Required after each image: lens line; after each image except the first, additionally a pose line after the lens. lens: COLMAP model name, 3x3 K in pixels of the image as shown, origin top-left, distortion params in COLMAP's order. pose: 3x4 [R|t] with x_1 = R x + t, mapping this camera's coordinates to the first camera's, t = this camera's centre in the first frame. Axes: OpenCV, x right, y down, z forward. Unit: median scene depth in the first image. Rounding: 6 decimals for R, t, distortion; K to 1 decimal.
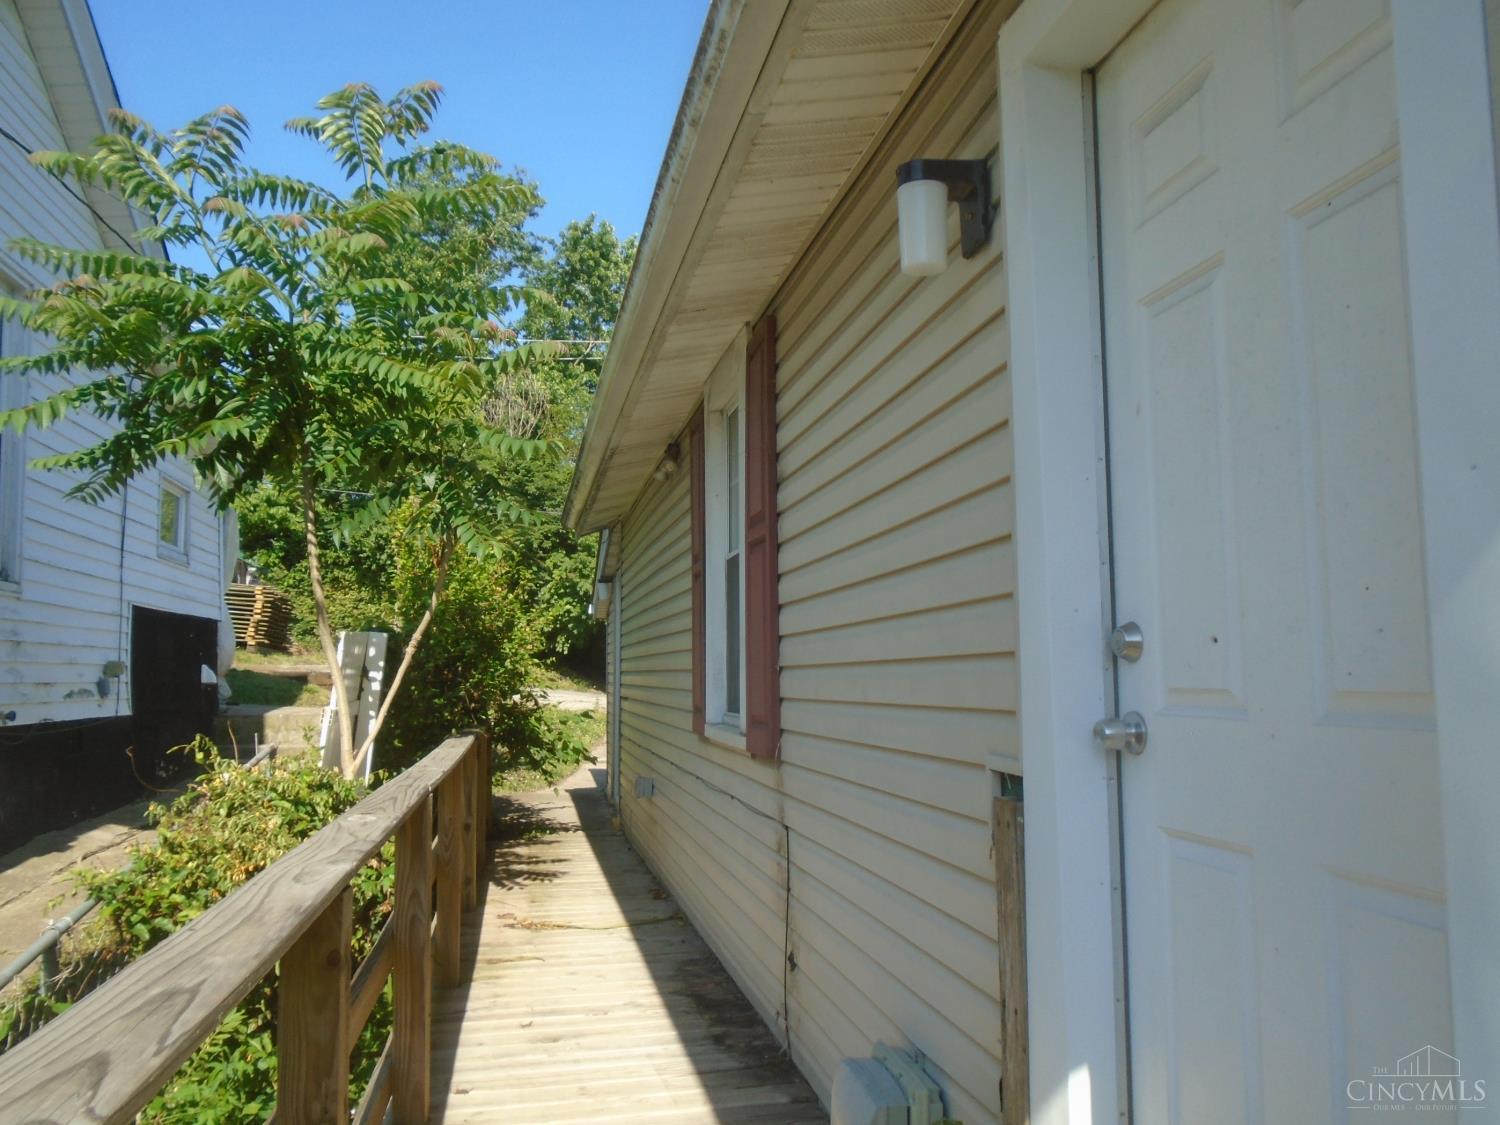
lens RADIAL K [[1122.8, 0, 750.0], [0, 1122.8, 562.5], [0, 0, 1]] dist [-0.001850, 0.001502]
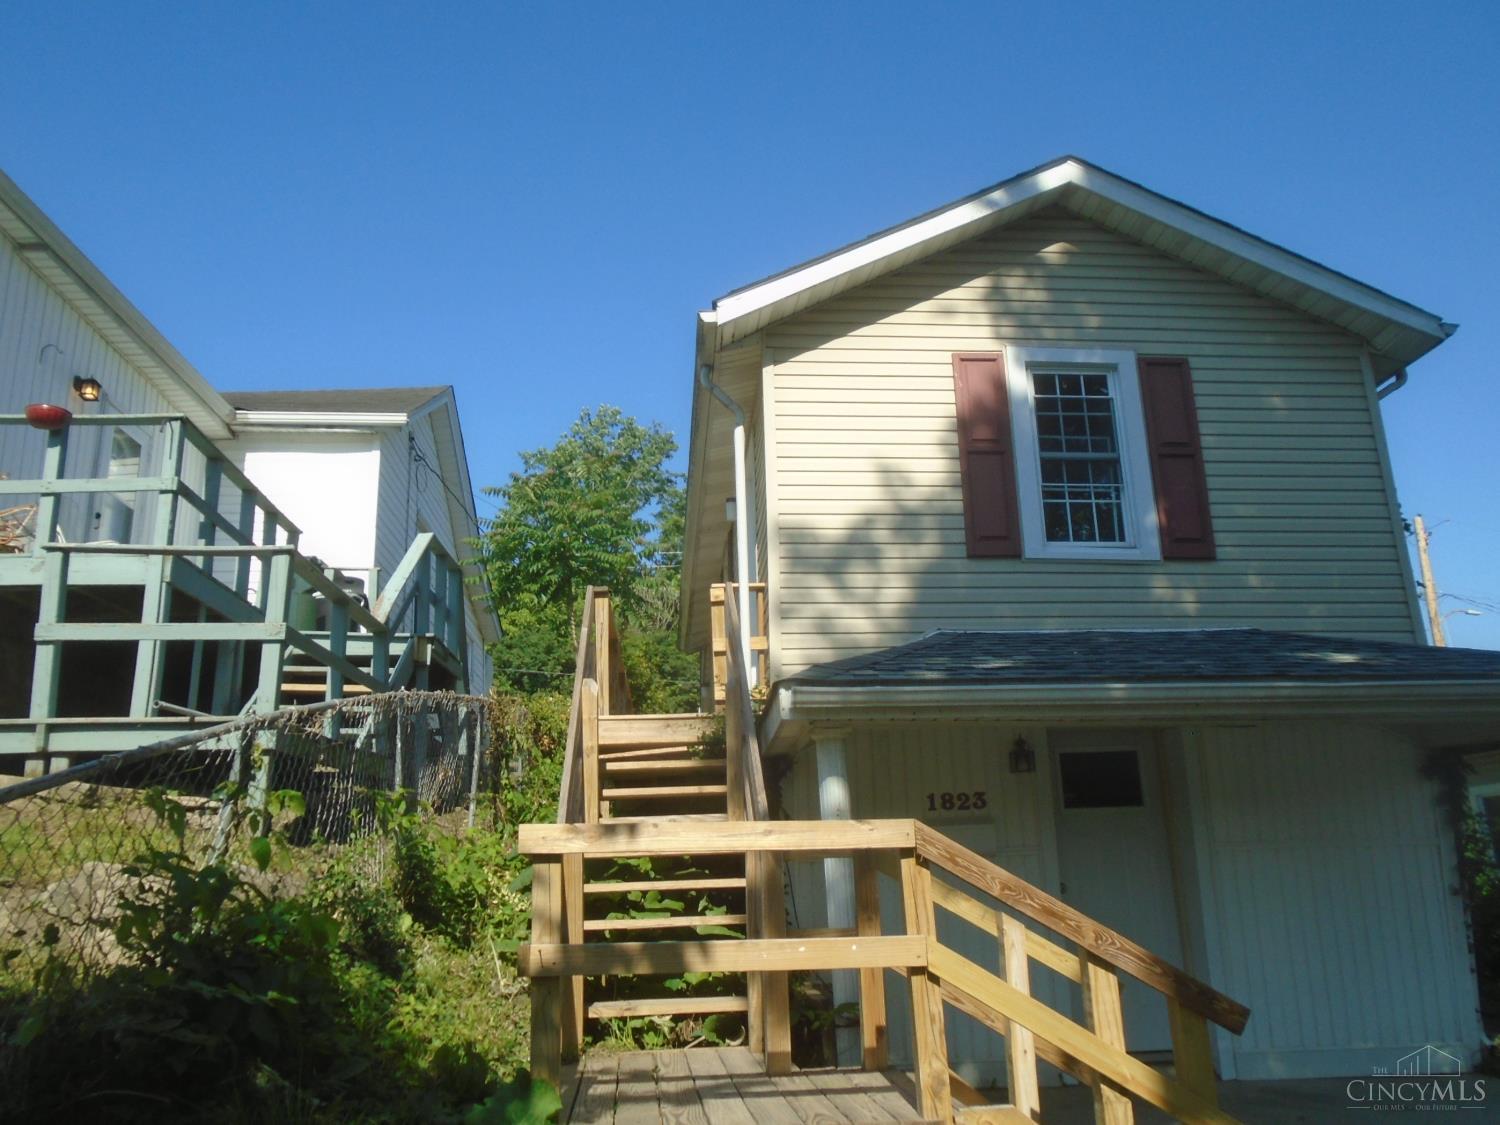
lens RADIAL K [[1135.1, 0, 750.0], [0, 1135.1, 562.5], [0, 0, 1]] dist [-0.022715, 0.007185]
pose [[0.991543, -0.051377, -0.119178, 0.336140], [0.028494, 0.982079, -0.186301, 0.341868], [0.126614, 0.181330, 0.975238, -1.534975]]
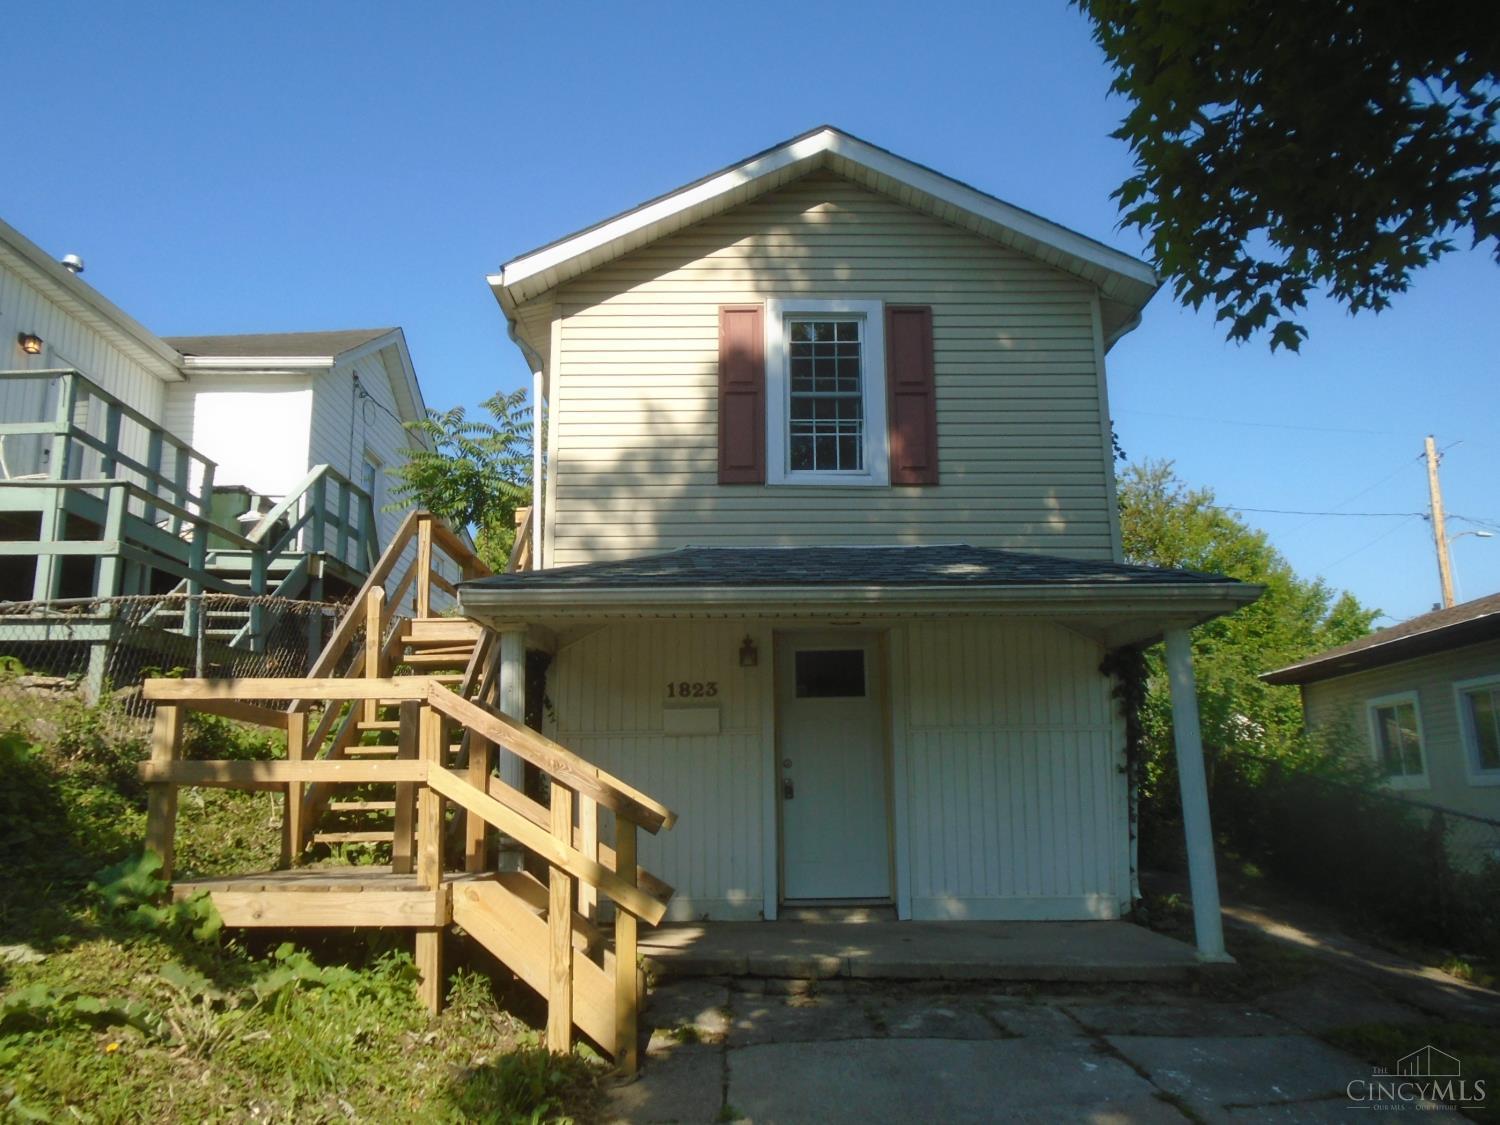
lens RADIAL K [[1132.9, 0, 750.0], [0, 1132.9, 562.5], [0, 0, 1]] dist [-0.022793, 0.004908]
pose [[0.981437, -0.044030, -0.186660, 0.828295], [0.021448, 0.992382, -0.121317, 0.398426], [0.190580, 0.115061, 0.974905, -1.722799]]
